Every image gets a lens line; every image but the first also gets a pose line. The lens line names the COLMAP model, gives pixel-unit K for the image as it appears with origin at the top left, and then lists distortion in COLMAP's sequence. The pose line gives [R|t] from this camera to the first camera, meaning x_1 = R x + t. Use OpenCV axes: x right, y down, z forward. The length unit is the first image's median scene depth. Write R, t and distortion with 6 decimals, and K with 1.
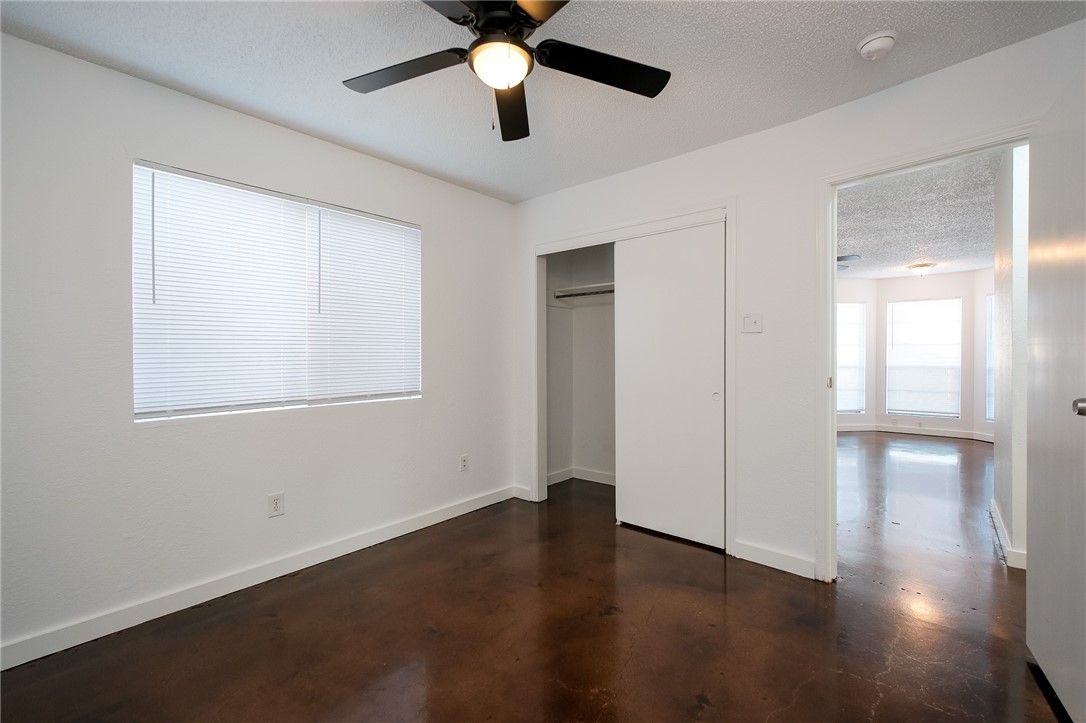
lens RADIAL K [[470.1, 0, 541.9], [0, 470.1, 353.7], [0, 0, 1]] dist [-0.010944, -0.000272]
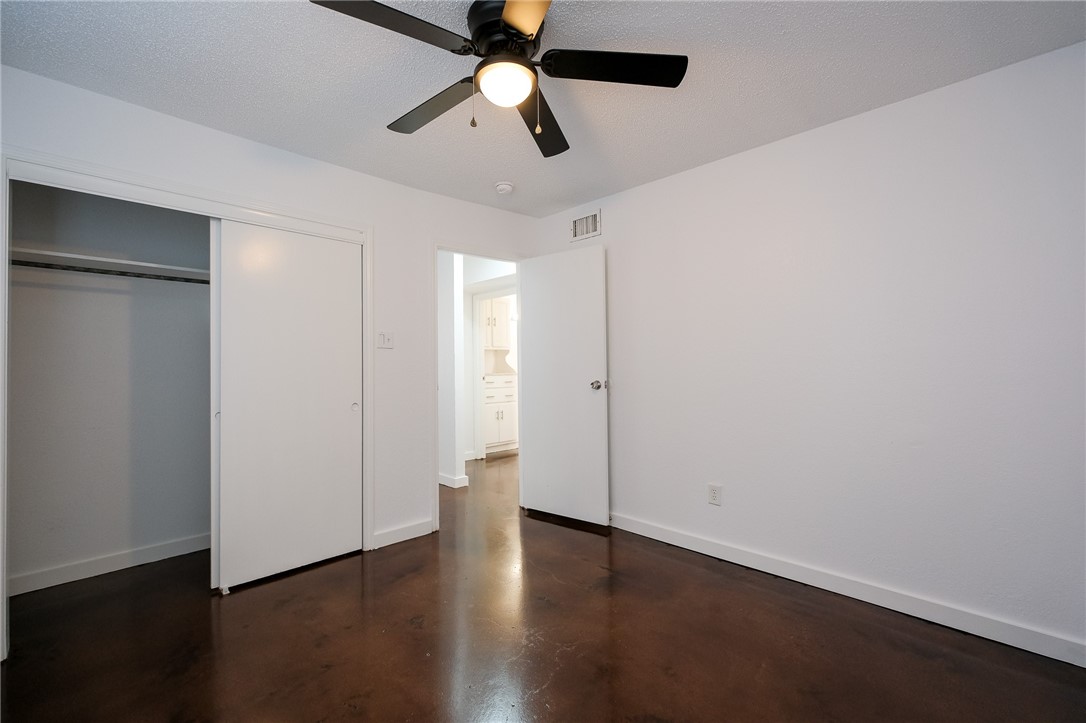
lens RADIAL K [[458.0, 0, 548.0], [0, 458.0, 357.3], [0, 0, 1]] dist [-0.001681, -0.000206]
pose [[0.039968, 0.025646, 0.998872, -0.649879], [0.005142, 0.999652, -0.025872, 0.007374], [-0.999188, 0.006170, 0.039823, 0.524374]]
